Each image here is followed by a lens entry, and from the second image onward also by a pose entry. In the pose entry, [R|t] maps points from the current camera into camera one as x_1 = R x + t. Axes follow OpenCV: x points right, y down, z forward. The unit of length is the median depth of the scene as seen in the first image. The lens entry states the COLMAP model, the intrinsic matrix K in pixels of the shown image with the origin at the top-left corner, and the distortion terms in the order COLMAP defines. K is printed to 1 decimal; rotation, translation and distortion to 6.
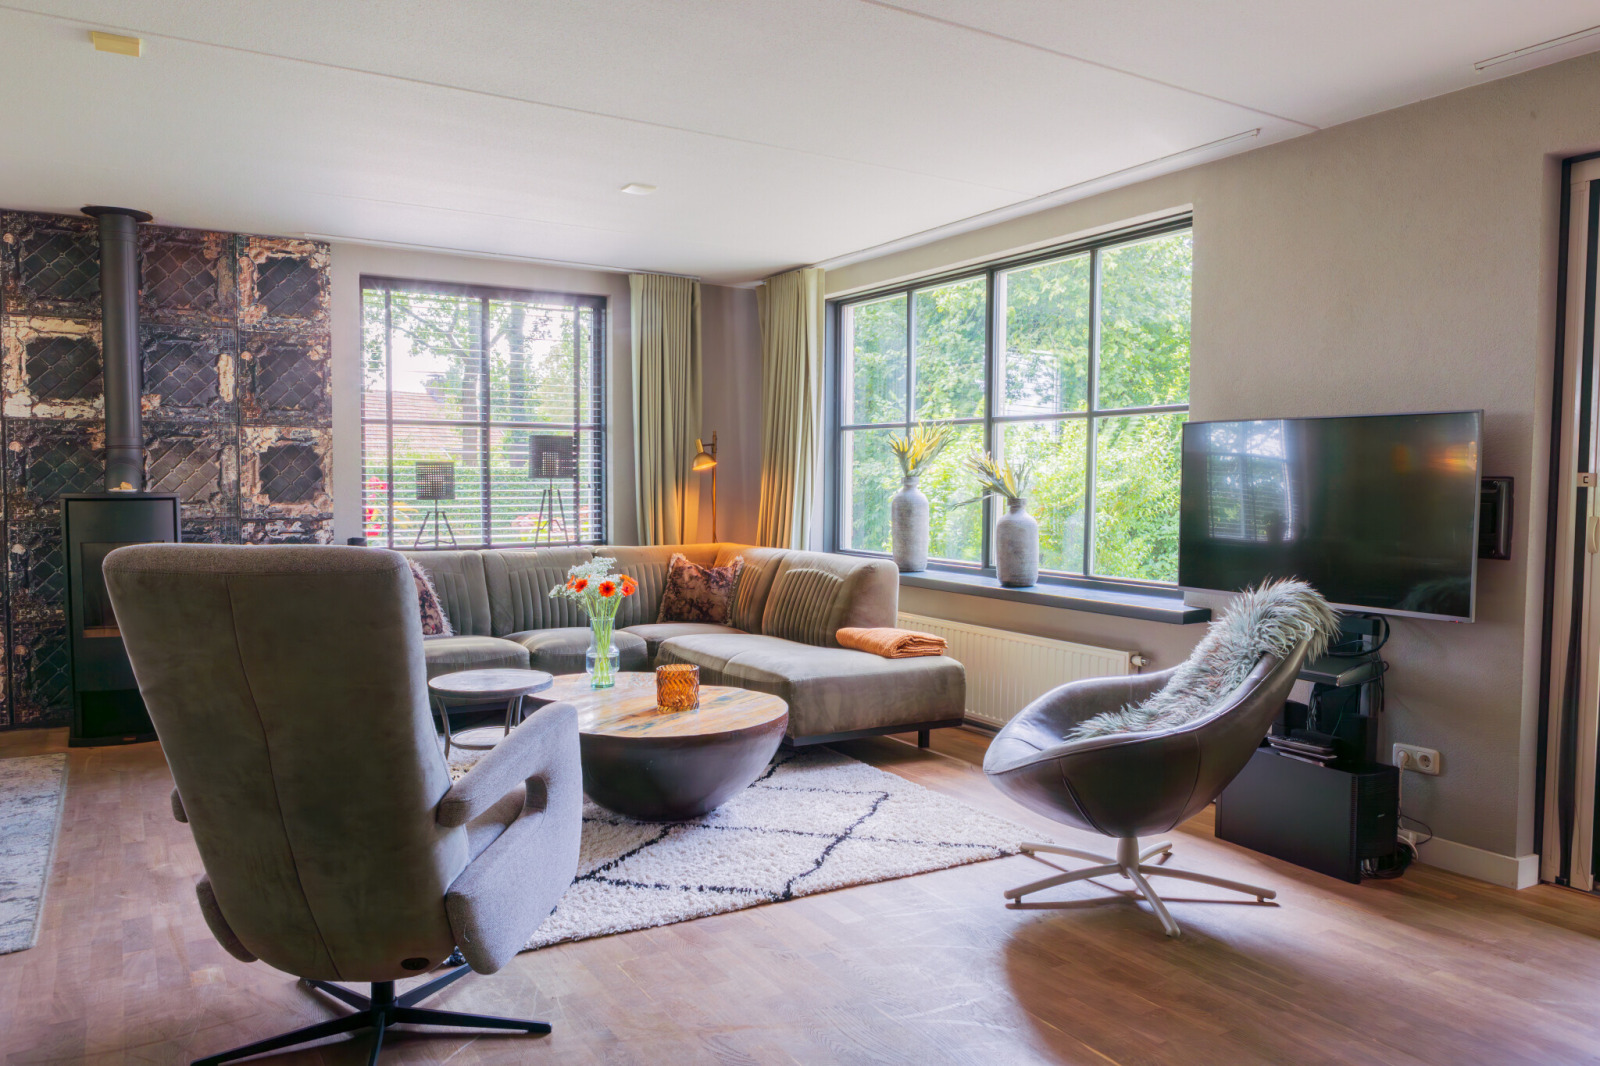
lens RADIAL K [[1128.5, 0, 800.0], [0, 1128.5, 533.0], [0, 0, 1]] dist [-0.005955, 0.001019]
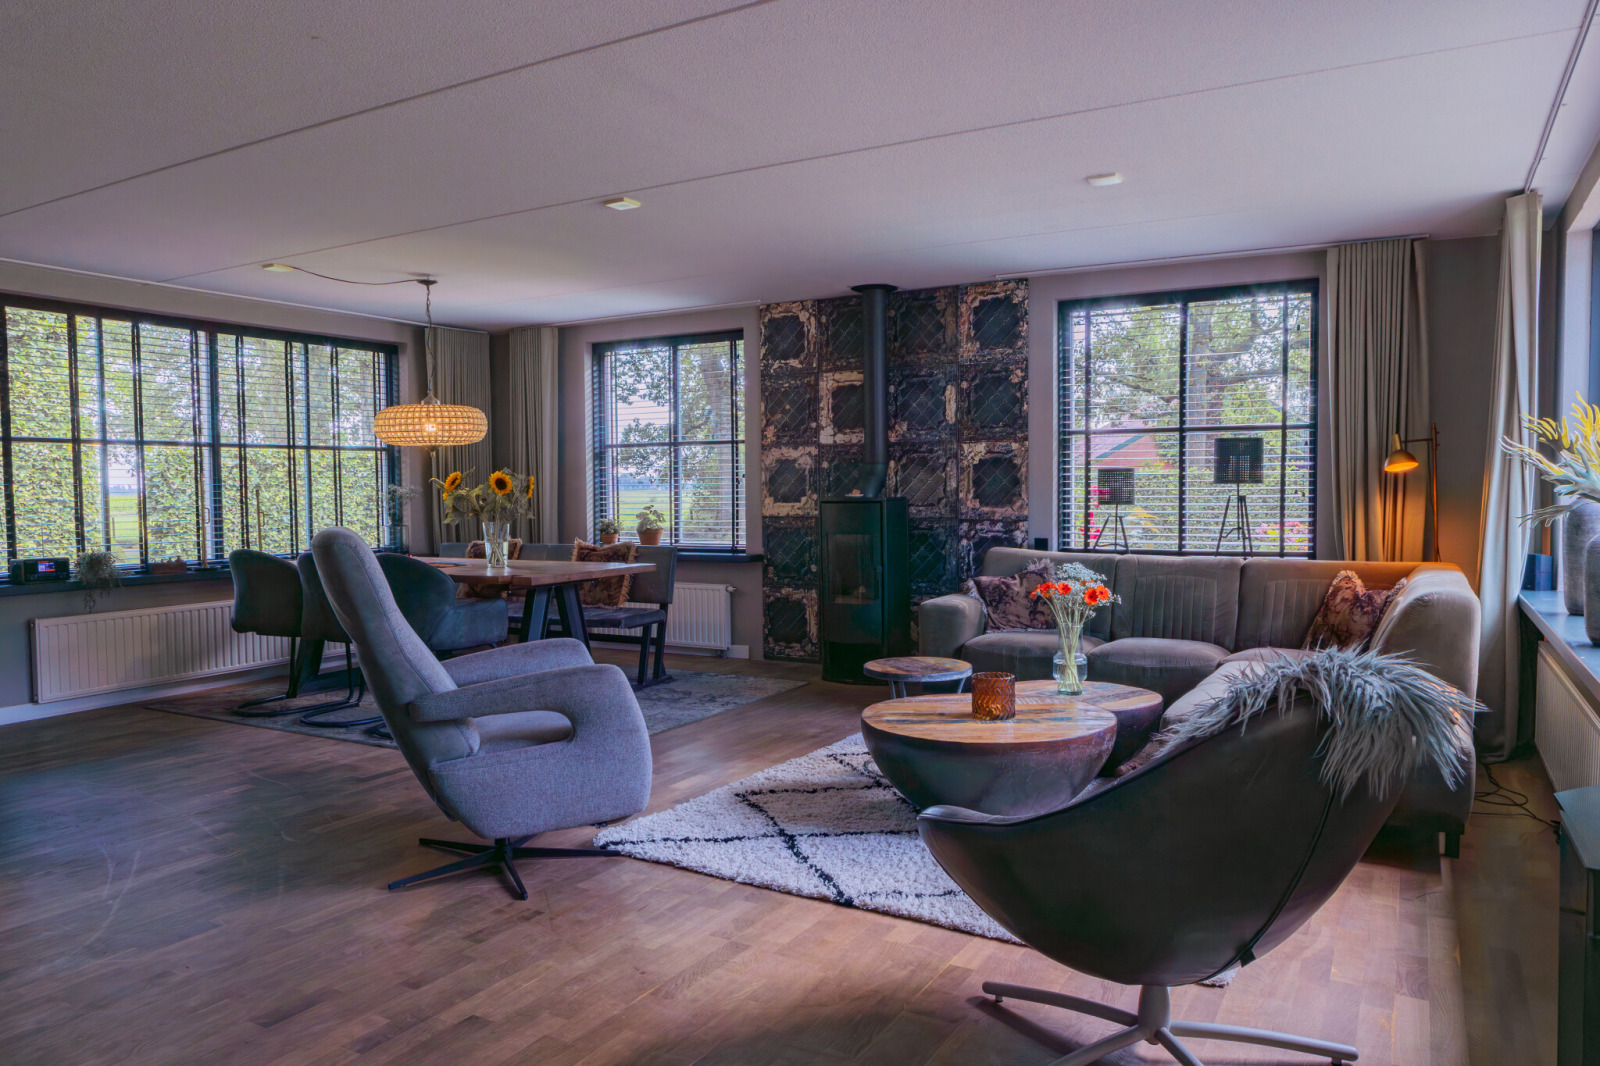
lens RADIAL K [[1093.0, 0, 800.0], [0, 1093.0, 533.0], [0, 0, 1]] dist [-0.003589, 0.002663]
pose [[0.495807, 0.030815, -0.867886, 0.447514], [-0.032878, 0.999320, 0.016699, -0.011614], [0.867810, 0.020255, 0.496483, 0.265588]]
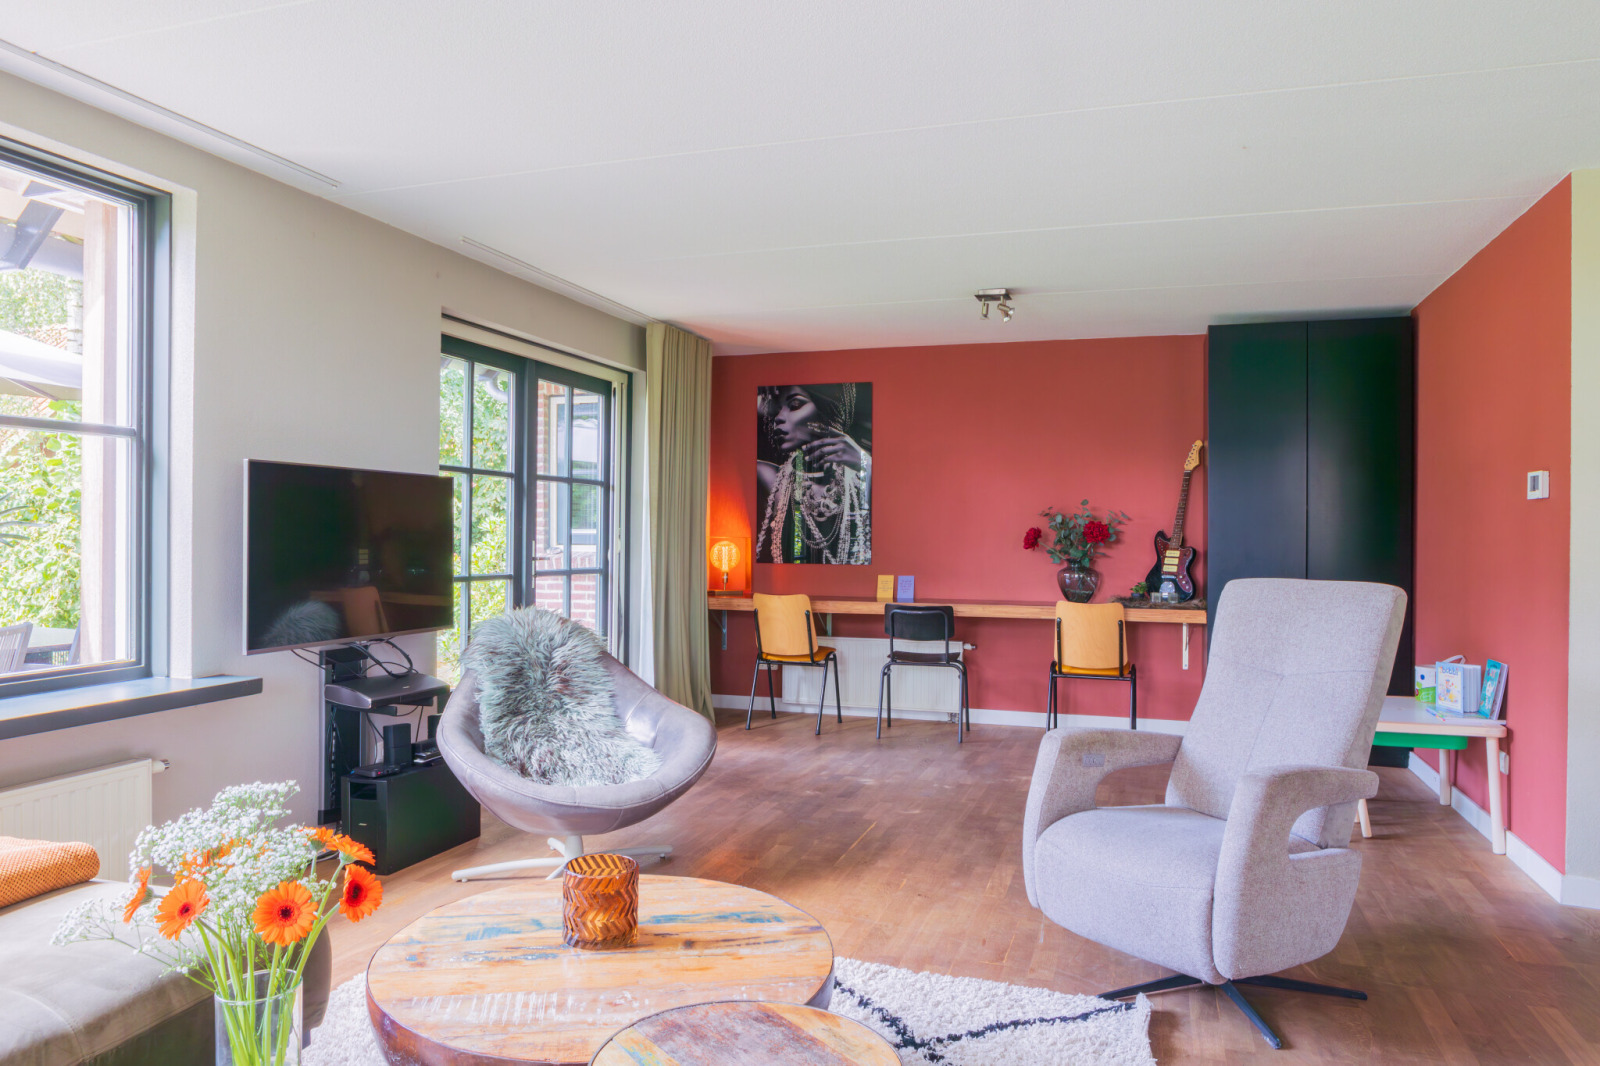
lens RADIAL K [[1093.0, 0, 800.0], [0, 1093.0, 533.0], [0, 0, 1]] dist [-0.003589, 0.002663]
pose [[-0.662429, -0.011294, 0.749039, -0.411488], [0.027213, 0.998864, 0.039127, -0.049530], [-0.748630, 0.046303, -0.661369, 0.903597]]
